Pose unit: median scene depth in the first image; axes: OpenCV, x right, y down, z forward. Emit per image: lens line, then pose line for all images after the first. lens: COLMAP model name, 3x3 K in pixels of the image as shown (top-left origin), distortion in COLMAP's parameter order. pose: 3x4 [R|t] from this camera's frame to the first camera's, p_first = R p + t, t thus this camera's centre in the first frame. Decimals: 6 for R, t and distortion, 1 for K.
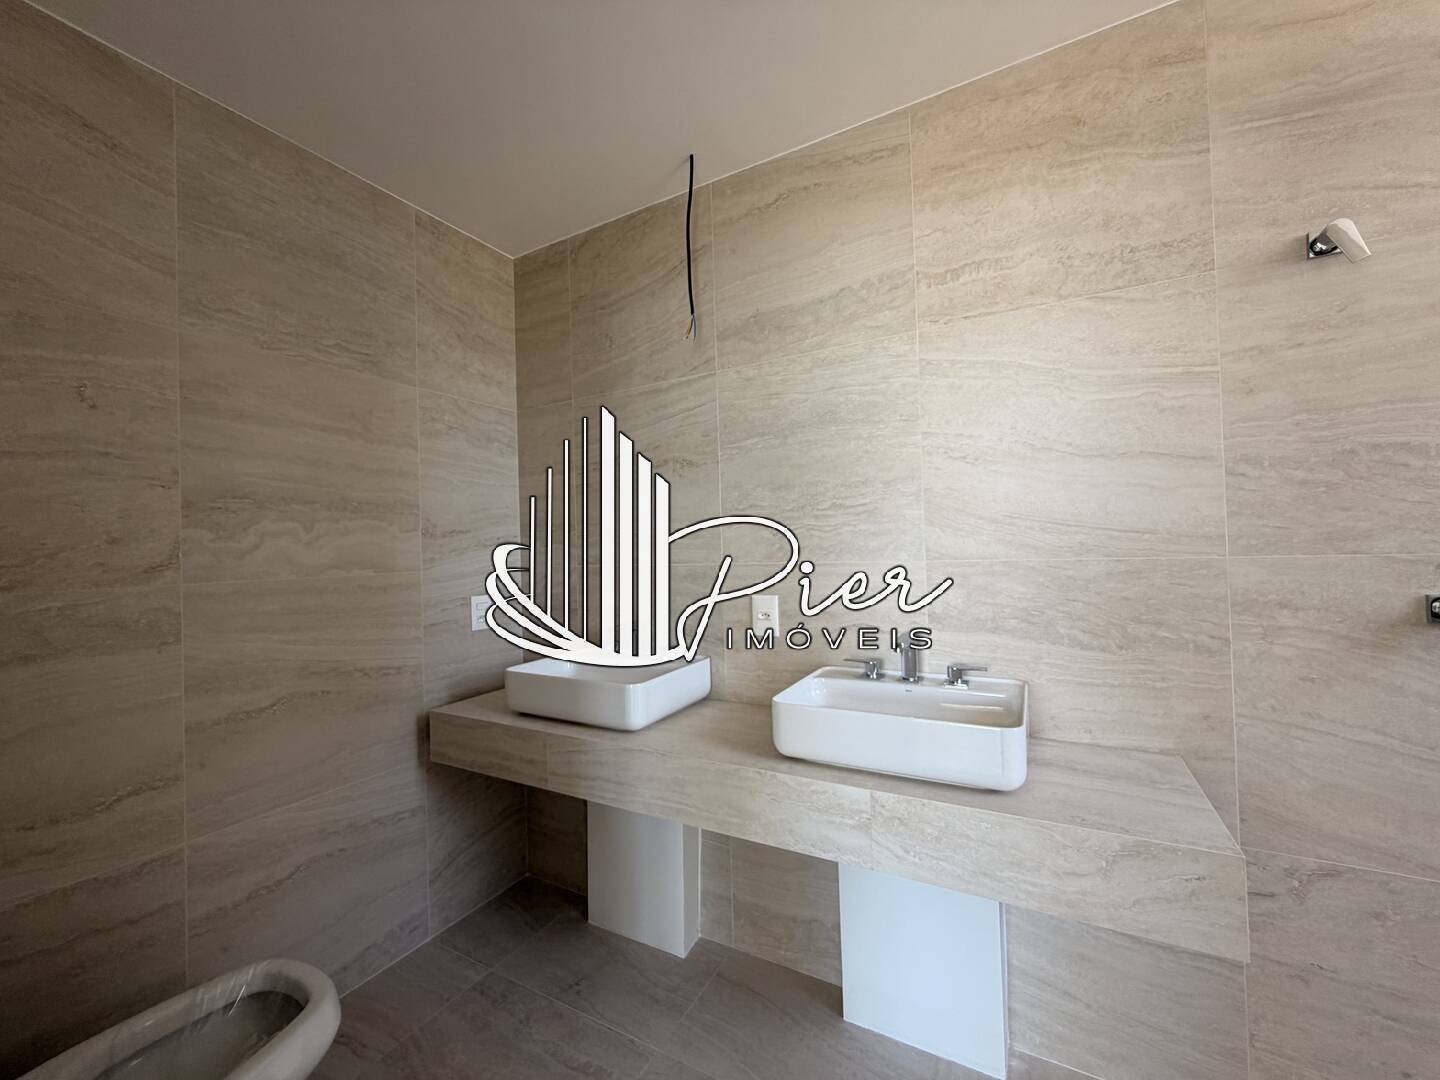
lens RADIAL K [[573.0, 0, 720.0], [0, 573.0, 540.0], [0, 0, 1]] dist [0.001786, 0.000107]
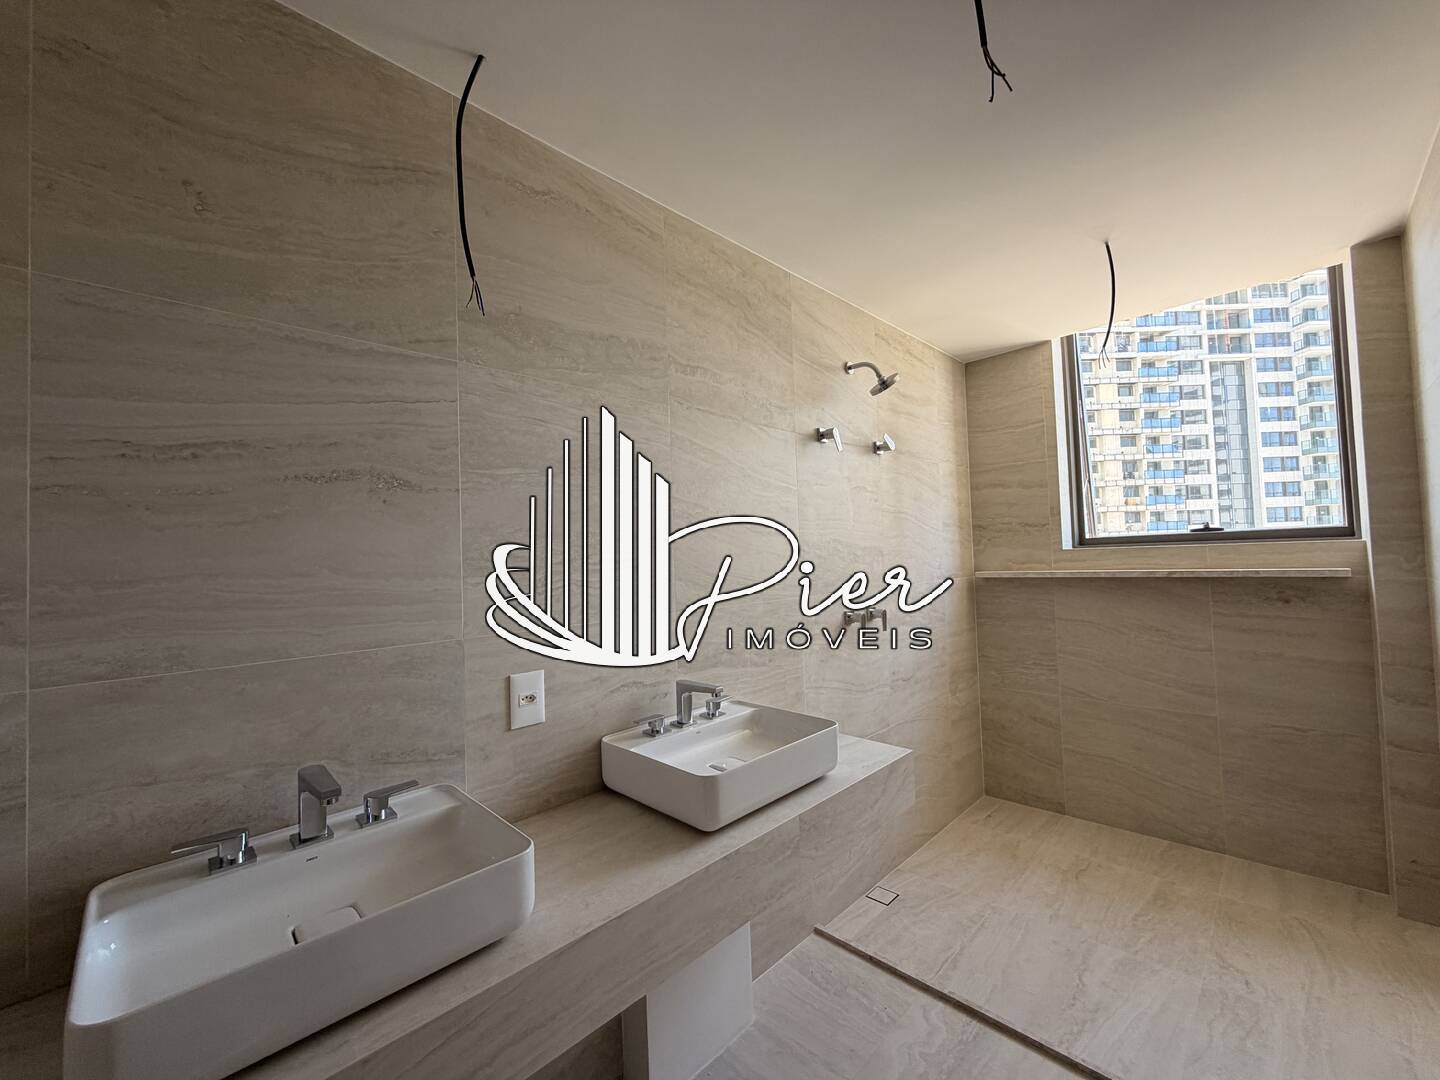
lens RADIAL K [[573.0, 0, 720.0], [0, 573.0, 540.0], [0, 0, 1]] dist [0.001786, 0.000107]
pose [[0.278325, 0.050683, 0.959149, -0.607530], [0.013648, 0.998297, -0.056712, -0.034885], [-0.960390, 0.028875, 0.277159, 0.534770]]
